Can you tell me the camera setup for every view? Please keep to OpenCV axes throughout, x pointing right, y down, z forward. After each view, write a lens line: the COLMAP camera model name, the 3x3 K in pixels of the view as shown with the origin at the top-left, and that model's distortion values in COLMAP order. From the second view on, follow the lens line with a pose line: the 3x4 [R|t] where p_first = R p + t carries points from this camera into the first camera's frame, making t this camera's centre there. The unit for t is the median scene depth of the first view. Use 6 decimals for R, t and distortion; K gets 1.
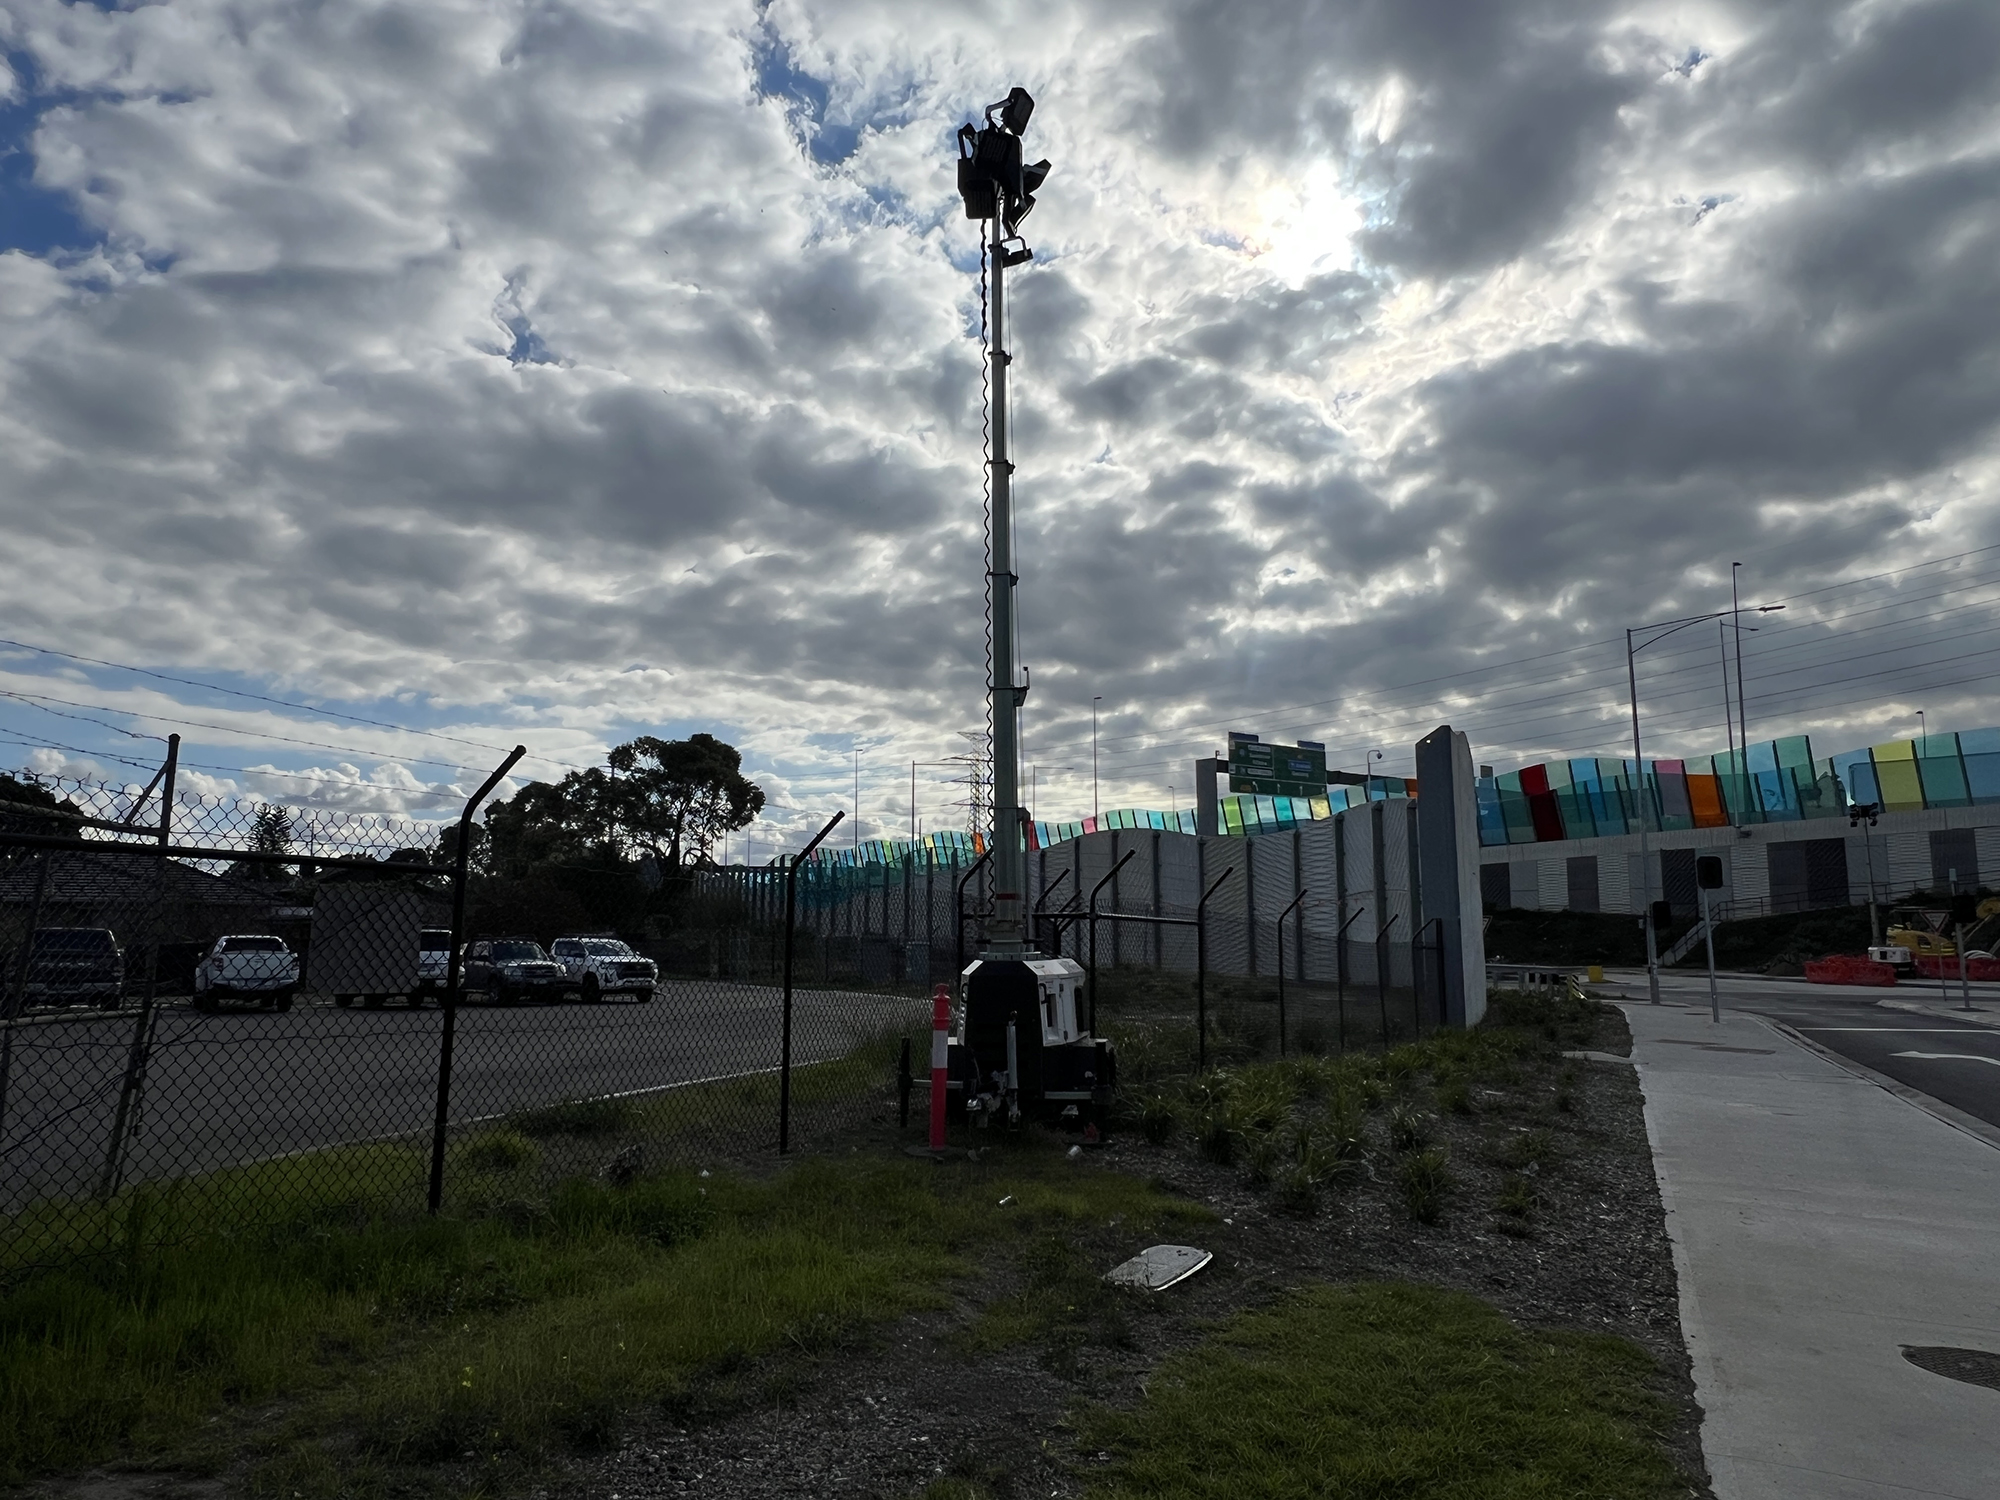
lens RADIAL K [[1196.1, 0, 991.7], [0, 1196.1, 678.3], [0, 0, 1]] dist [-0.014638, 0.001091]
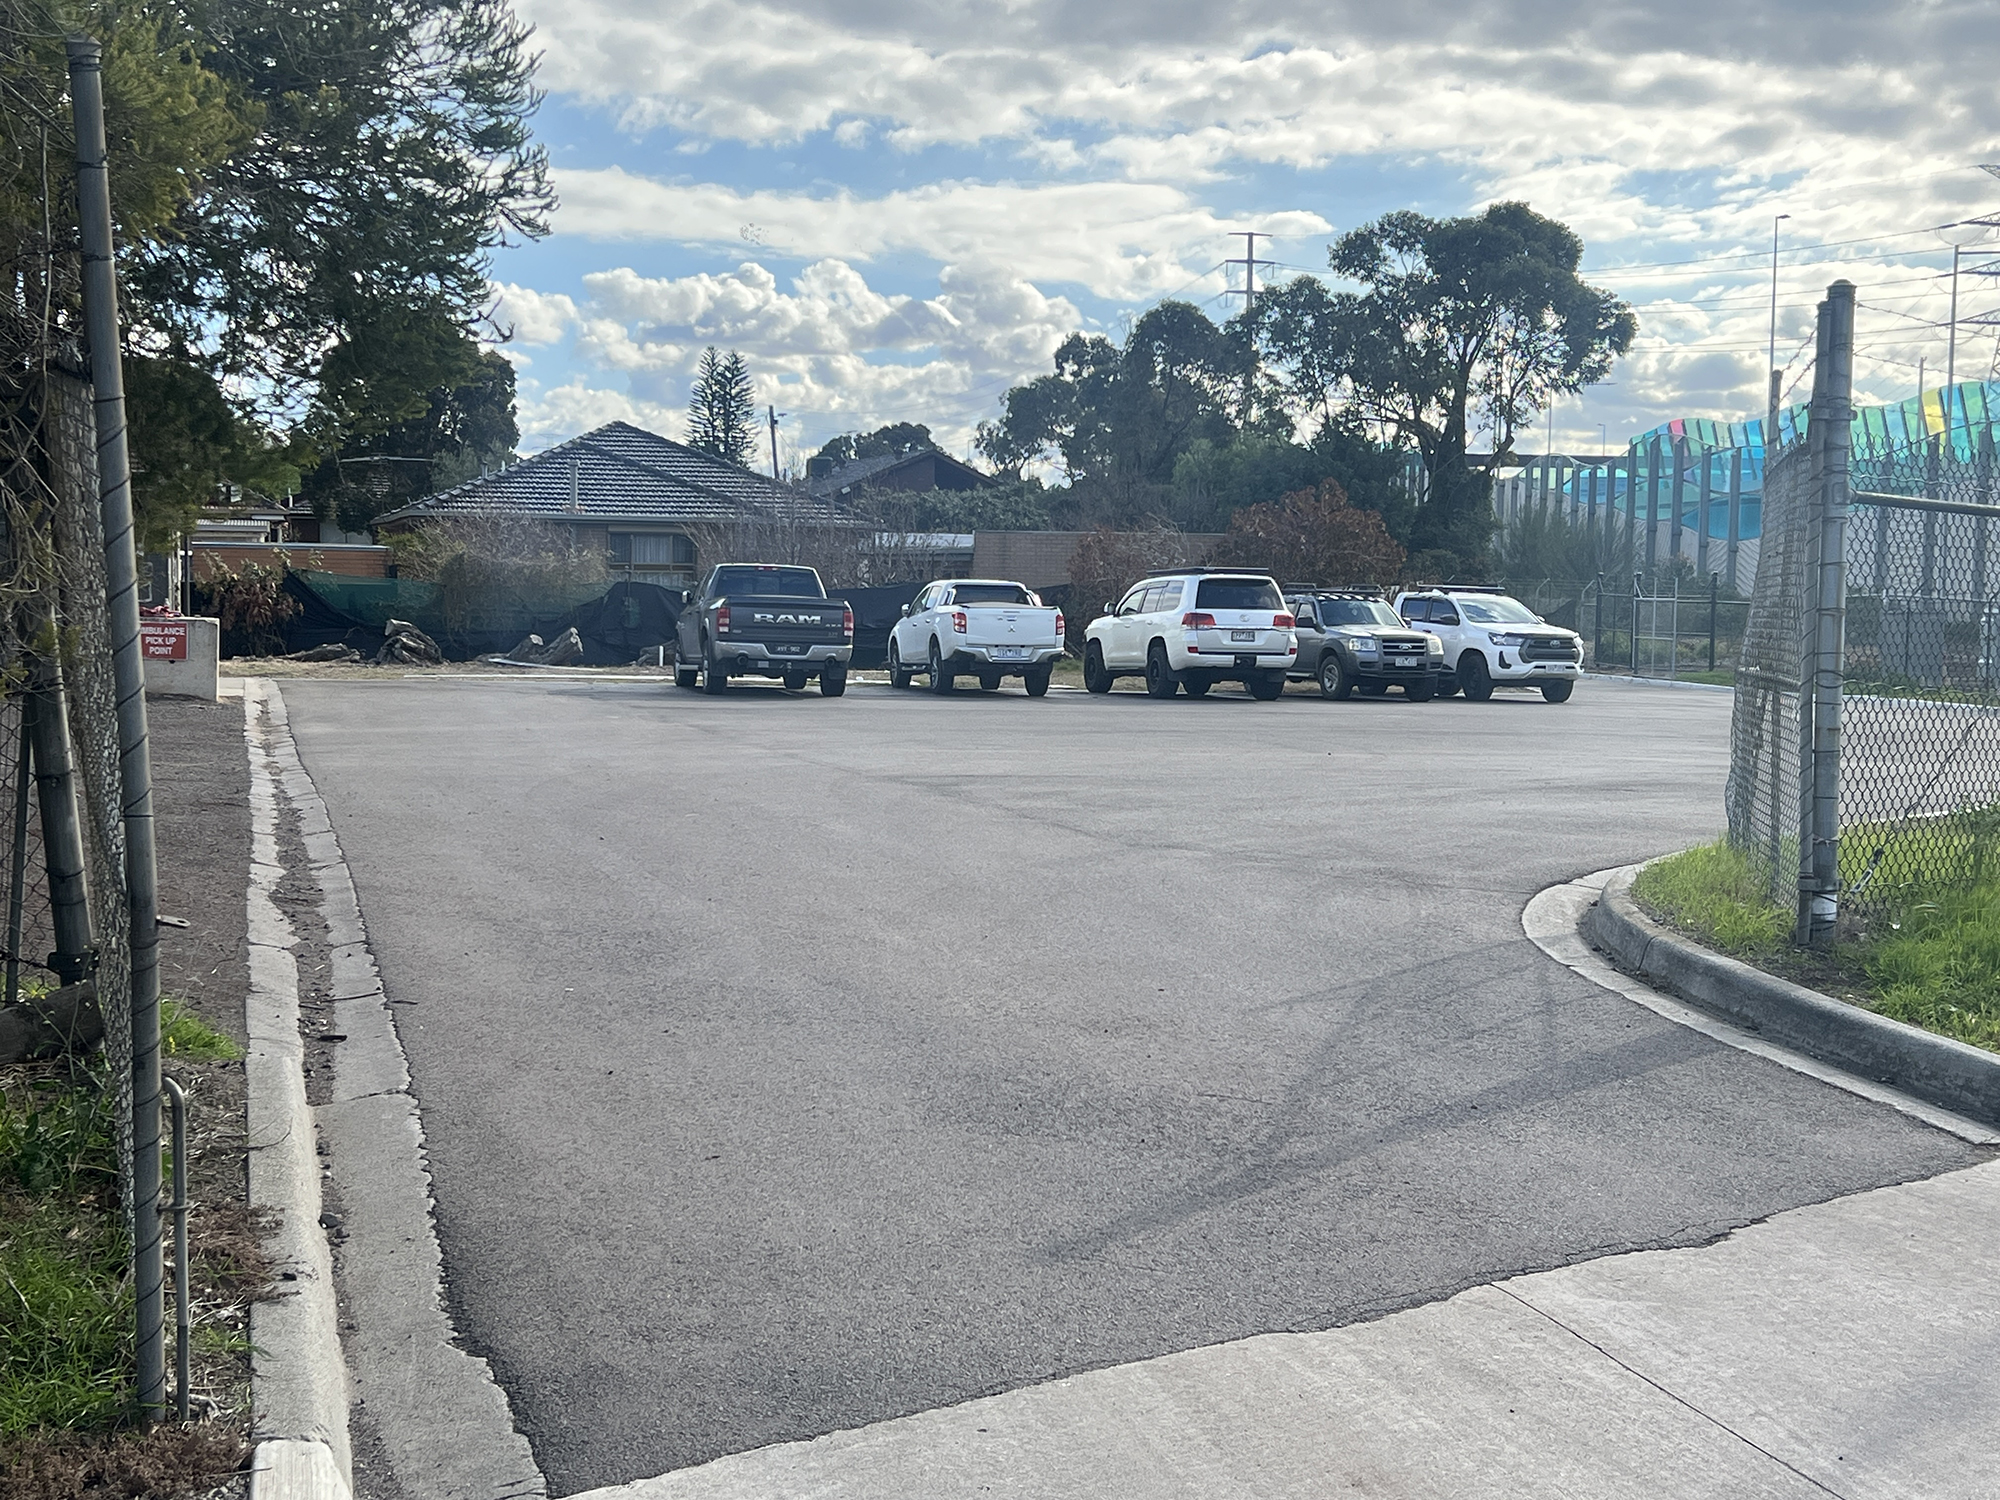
lens RADIAL K [[2535.4, 0, 1092.7], [0, 2535.4, 743.1], [0, 0, 1]] dist [0.140302, -0.340165]
pose [[0.950646, 0.035177, -0.308278, -0.032956], [0.048974, 0.964086, 0.261034, -0.011499], [0.306389, -0.263249, 0.914782, -0.054963]]
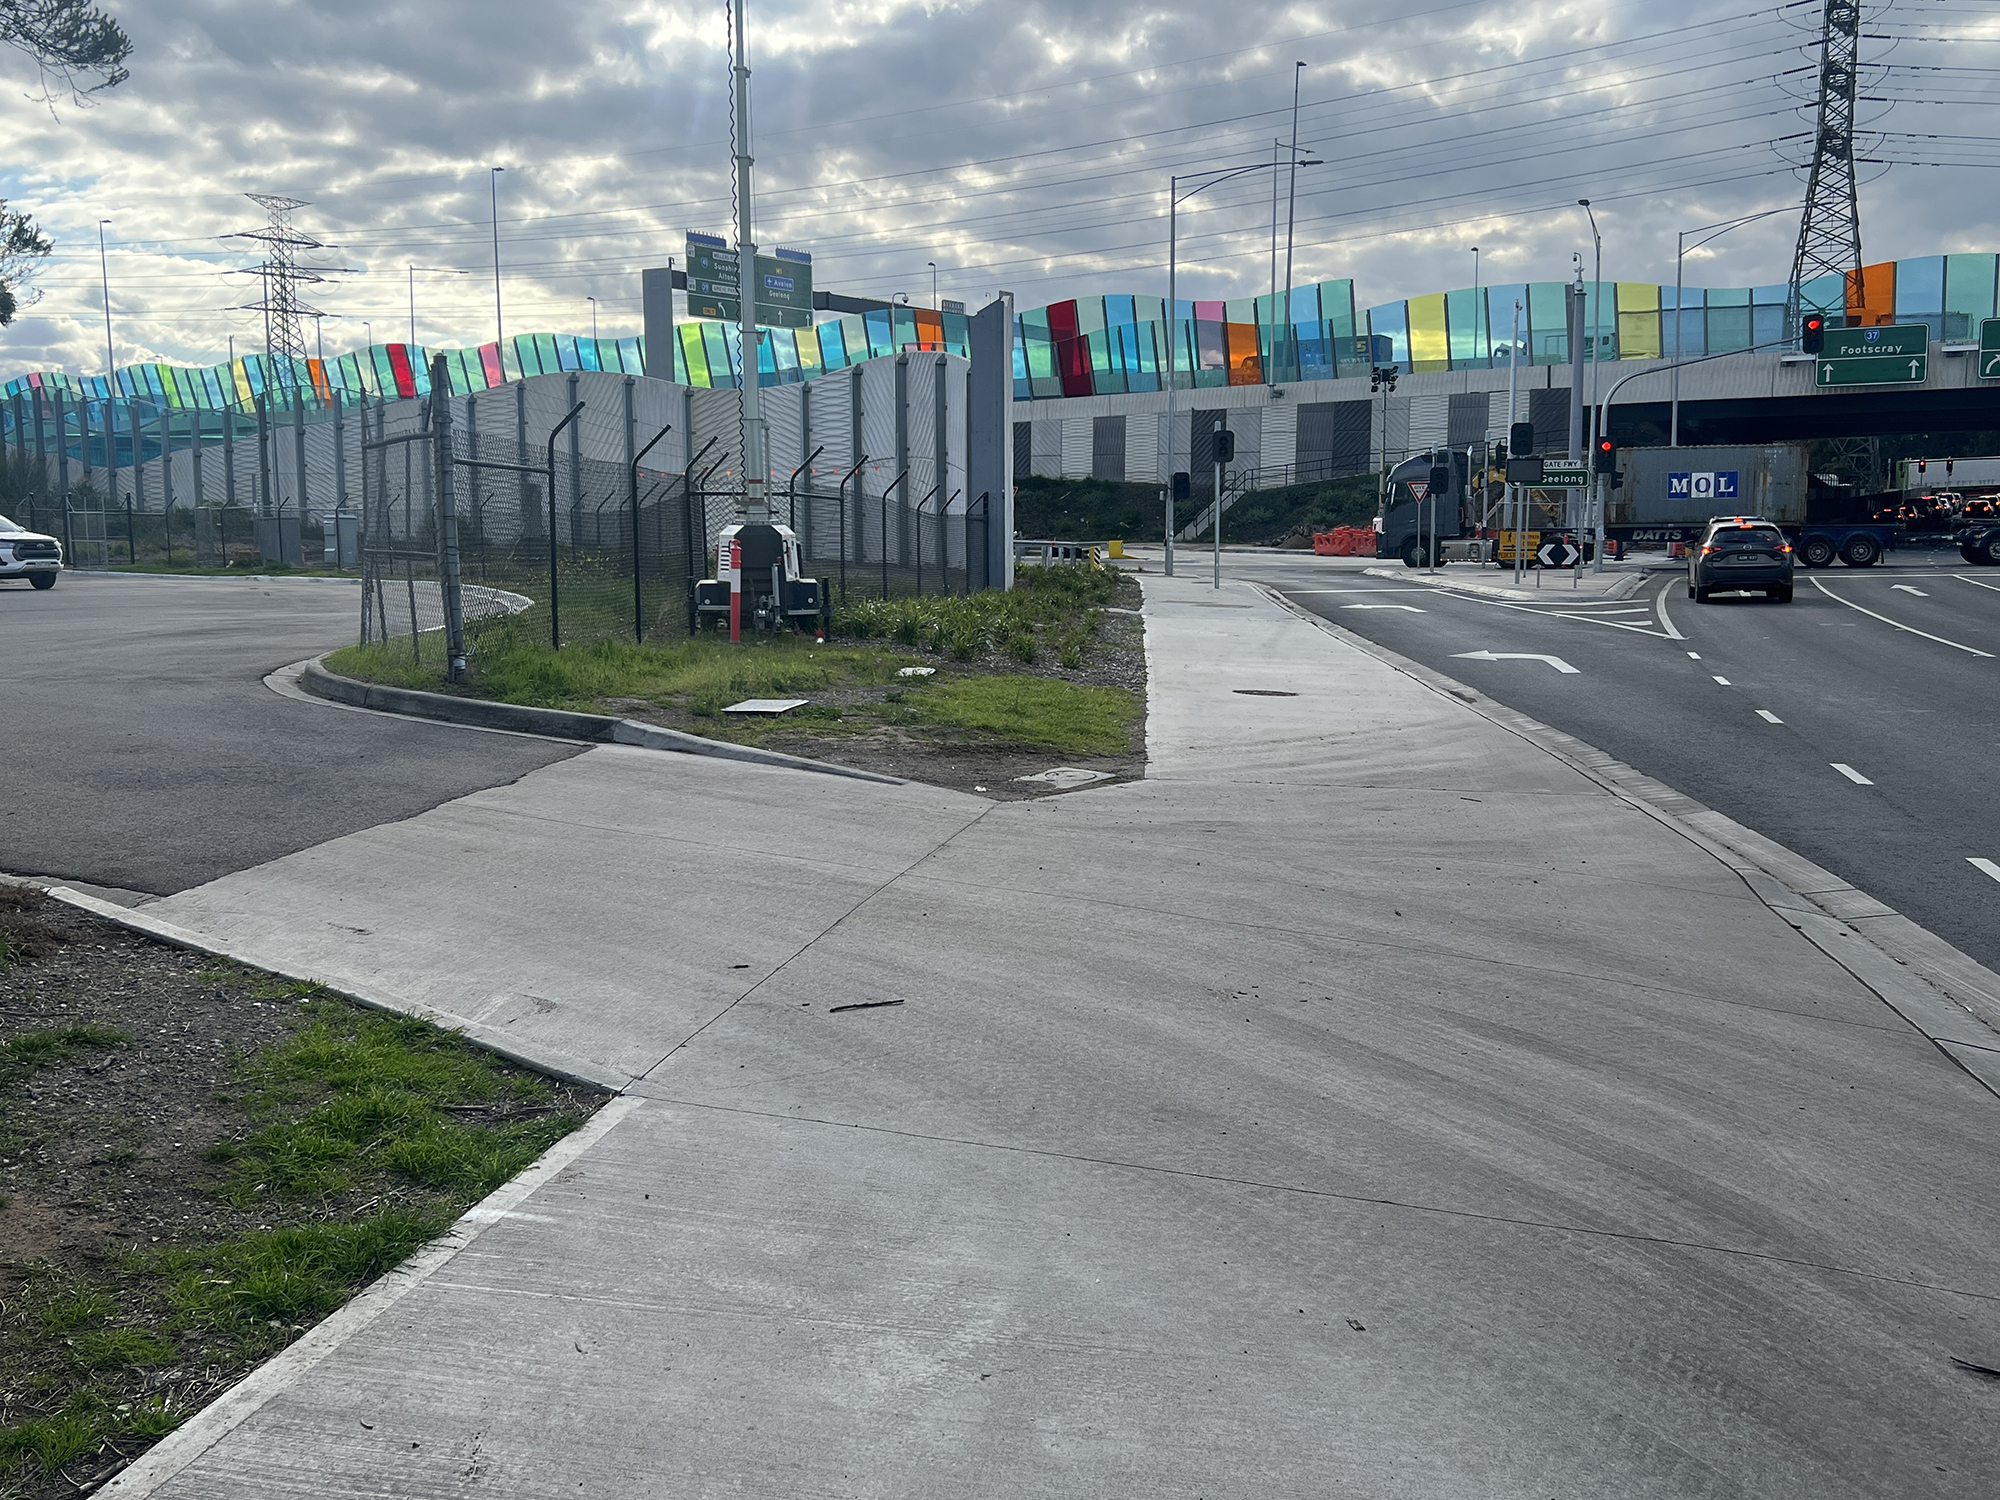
lens RADIAL K [[1859.9, 0, 1010.1], [0, 1859.9, 753.1], [0, 0, 1]] dist [0.153103, -0.261351]
pose [[0.919781, -0.053362, 0.388787, -0.052687], [-0.080078, 0.944345, 0.319061, -0.021735], [-0.384175, -0.324599, 0.864318, -0.101642]]
